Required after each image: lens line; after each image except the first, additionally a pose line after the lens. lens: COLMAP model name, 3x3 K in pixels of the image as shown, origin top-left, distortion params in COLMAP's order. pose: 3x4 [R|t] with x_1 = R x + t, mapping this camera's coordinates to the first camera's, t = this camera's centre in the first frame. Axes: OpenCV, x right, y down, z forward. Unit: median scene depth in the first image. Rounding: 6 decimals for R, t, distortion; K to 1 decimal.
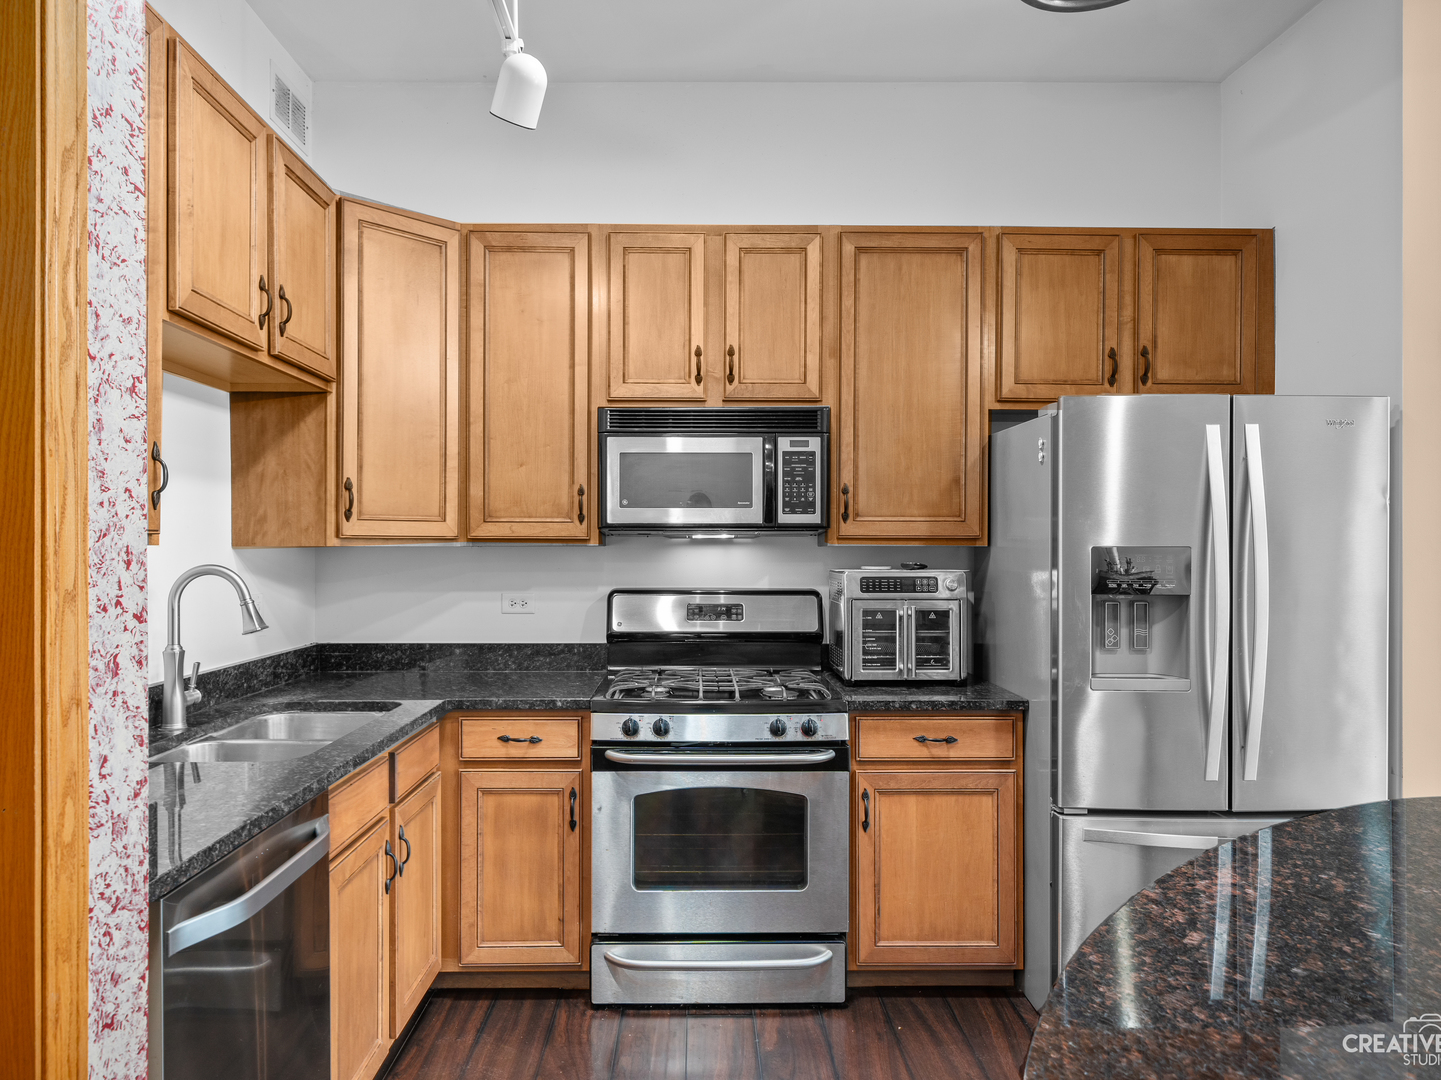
lens RADIAL K [[909.2, 0, 718.5], [0, 909.2, 547.2], [0, 0, 1]] dist [0.005435, 0.000784]
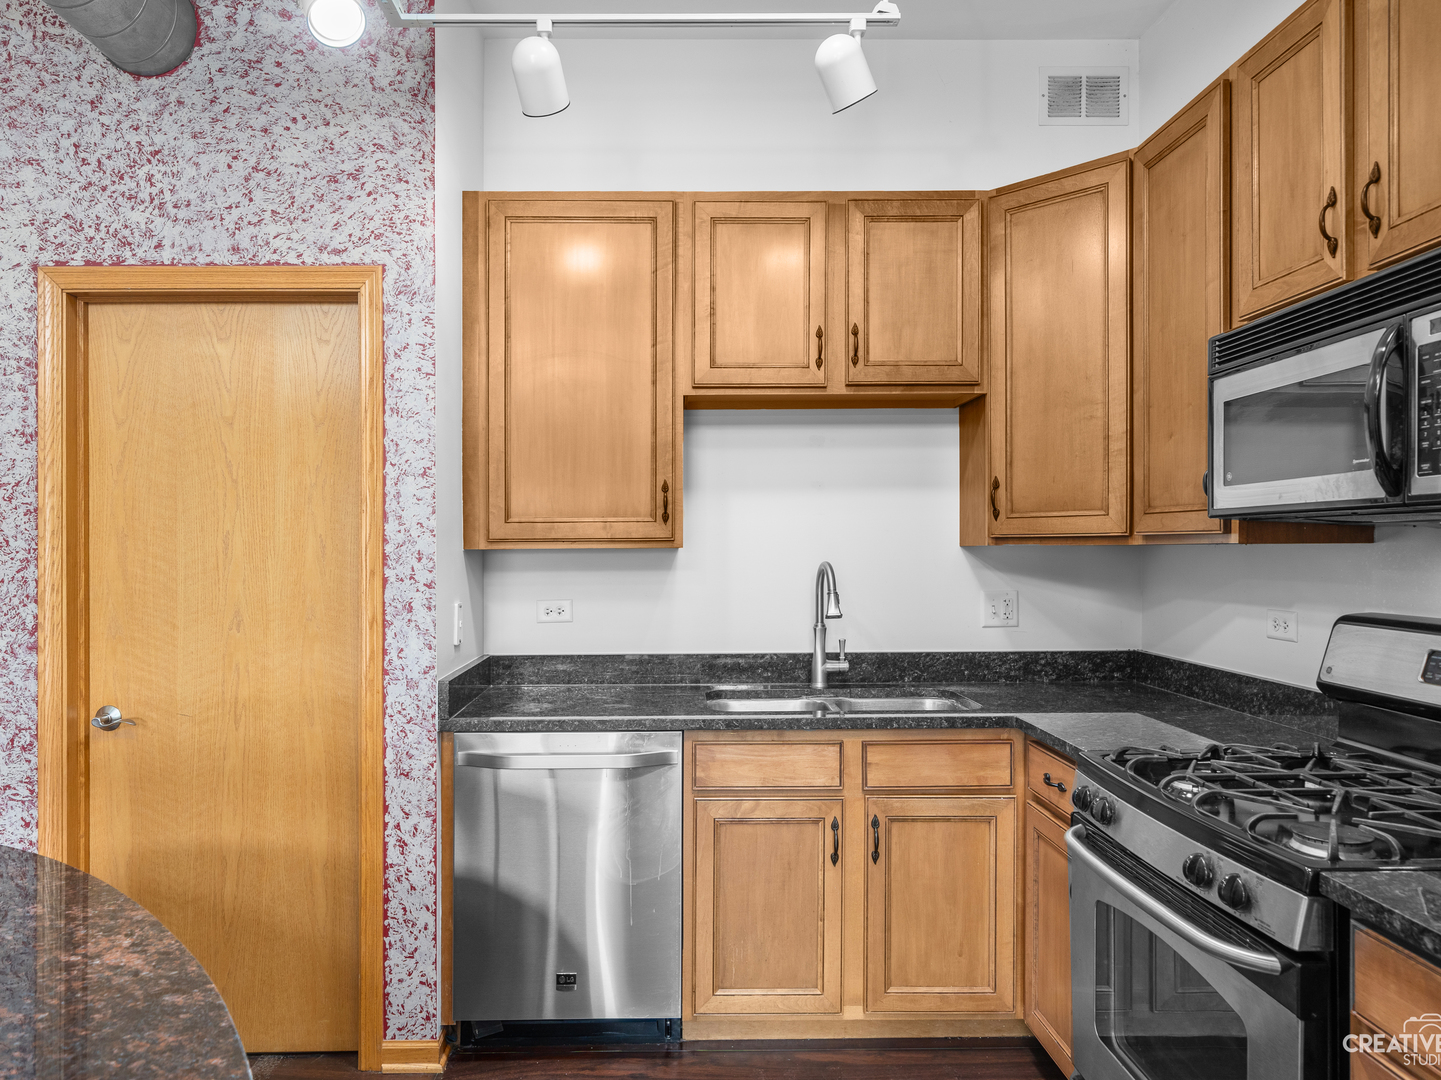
lens RADIAL K [[969.6, 0, 717.7], [0, 969.6, 544.4], [0, 0, 1]] dist [-0.004384, 0.000071]
pose [[0.005594, -0.003377, -0.999979, 1.426049], [0.006988, 0.999970, -0.003337, -0.002978], [0.999960, -0.006970, 0.005618, 1.528236]]
